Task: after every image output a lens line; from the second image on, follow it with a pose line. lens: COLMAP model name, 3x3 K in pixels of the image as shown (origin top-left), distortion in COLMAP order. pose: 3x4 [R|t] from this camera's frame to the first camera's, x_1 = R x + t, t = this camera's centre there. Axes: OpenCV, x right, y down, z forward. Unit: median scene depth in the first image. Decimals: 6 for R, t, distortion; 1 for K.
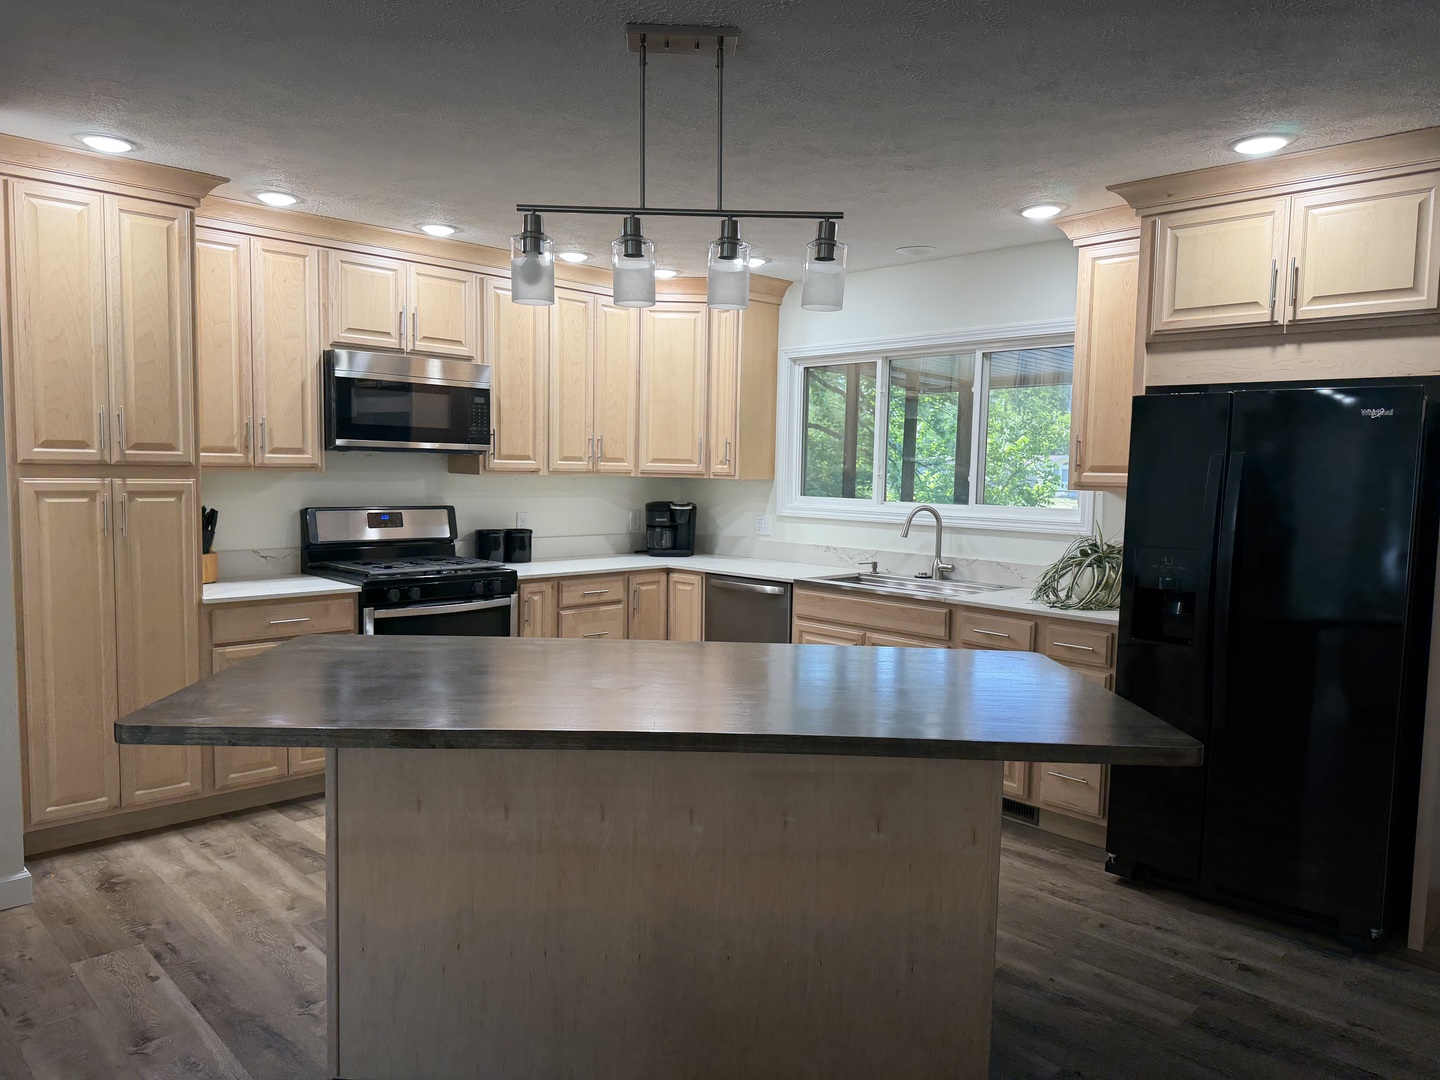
lens RADIAL K [[1003.4, 0, 720.3], [0, 1003.4, 549.9], [0, 0, 1]] dist [0.075033, -0.095369]
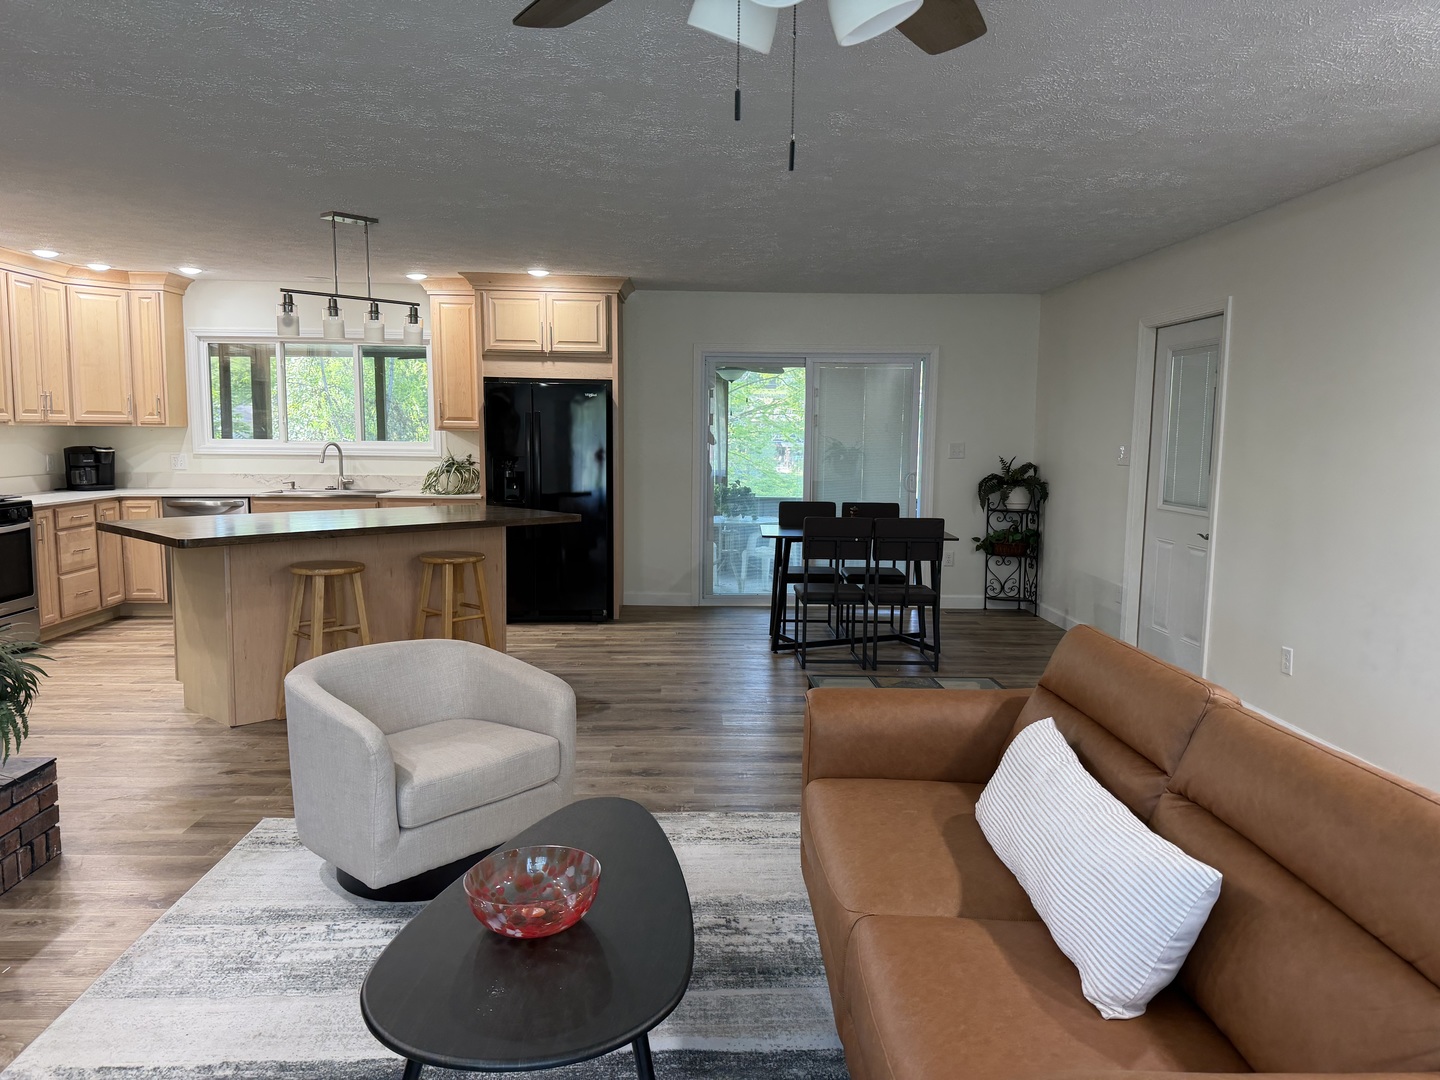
lens RADIAL K [[1003.4, 0, 718.7], [0, 1003.4, 547.2], [0, 0, 1]] dist [0.075033, -0.095369]
pose [[0.671161, -0.097749, 0.734839, -0.635968], [0.064865, 0.995210, 0.073139, 0.046801], [-0.738468, -0.001423, 0.674287, -0.563782]]
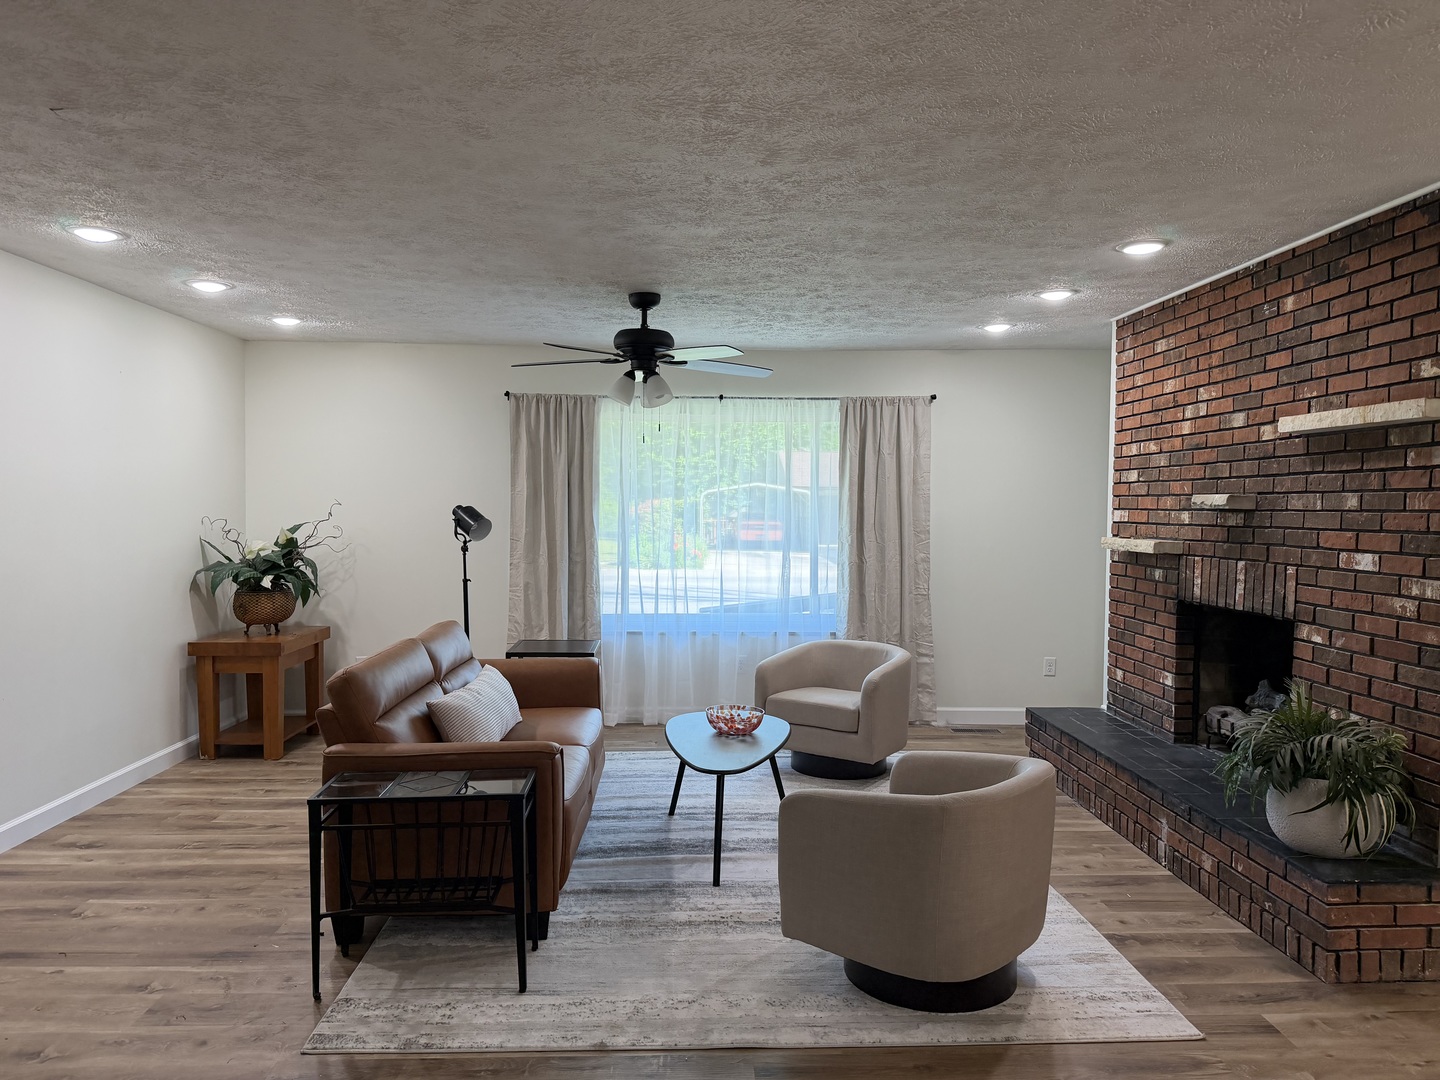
lens RADIAL K [[1003.4, 0, 715.4], [0, 1003.4, 538.1], [0, 0, 1]] dist [0.075033, -0.095369]
pose [[-0.674894, -0.003867, -0.737905, 0.386368], [-0.083989, 0.993890, 0.071609, -0.027602], [0.733119, 0.110305, -0.671095, 0.441772]]
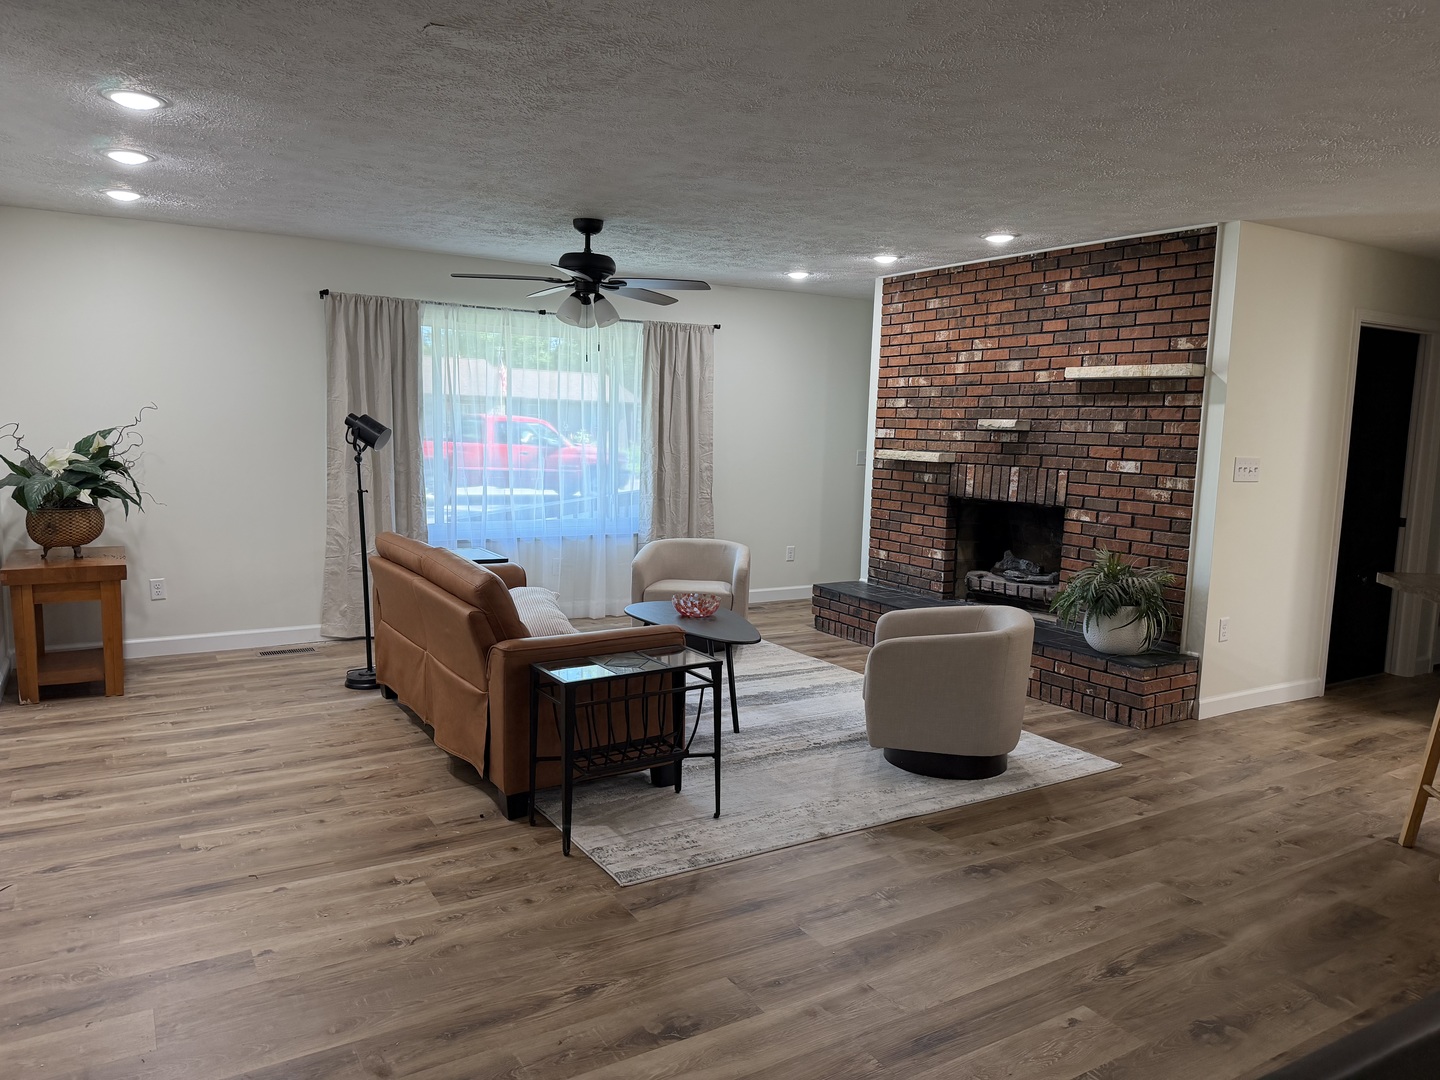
lens RADIAL K [[1003.4, 0, 709.6], [0, 1003.4, 541.2], [0, 0, 1]] dist [0.075033, -0.095369]
pose [[-0.229806, 0.086632, -0.969373, 0.772555], [-0.113030, 0.986915, 0.114995, 0.011125], [0.966651, 0.135995, -0.217007, 0.061245]]
